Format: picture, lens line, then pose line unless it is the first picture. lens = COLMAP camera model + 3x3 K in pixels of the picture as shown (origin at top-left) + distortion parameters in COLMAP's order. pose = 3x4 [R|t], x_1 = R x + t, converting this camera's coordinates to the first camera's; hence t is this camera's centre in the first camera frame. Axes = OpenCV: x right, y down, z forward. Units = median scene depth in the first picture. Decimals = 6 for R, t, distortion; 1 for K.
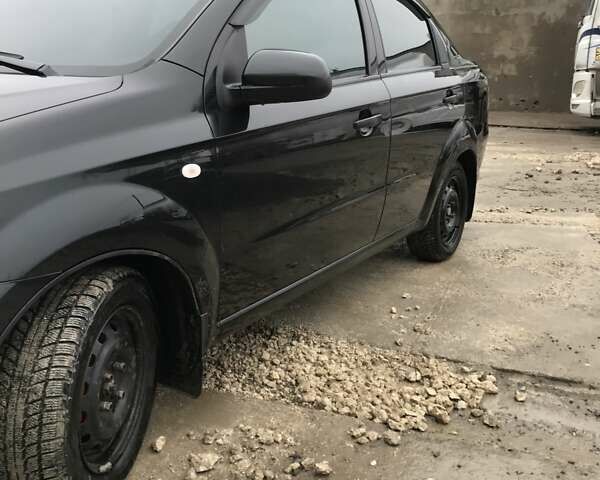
lens RADIAL K [[659.5, 0, 300.0], [0, 659.5, 240.0], [0, 0, 1]] dist [0.102153, -0.389235]
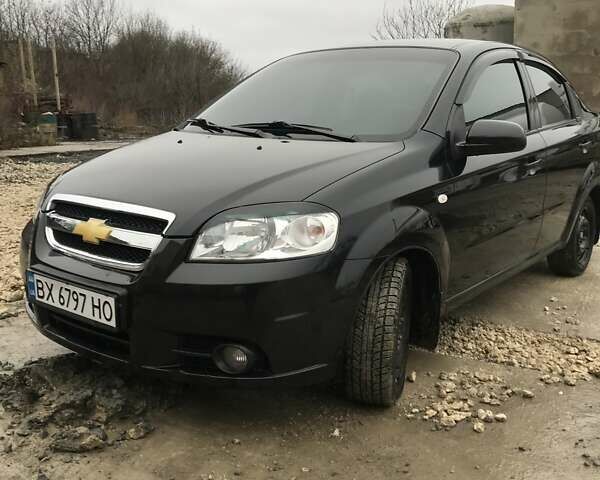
lens RADIAL K [[652.5, 0, 300.0], [0, 652.5, 240.0], [0, 0, 1]] dist [0.102113, -0.289871]
pose [[0.991630, 0.001685, -0.129100, -0.230731], [-0.008899, 0.998429, -0.055323, 0.065356], [0.128804, 0.056008, 0.990087, -0.461215]]
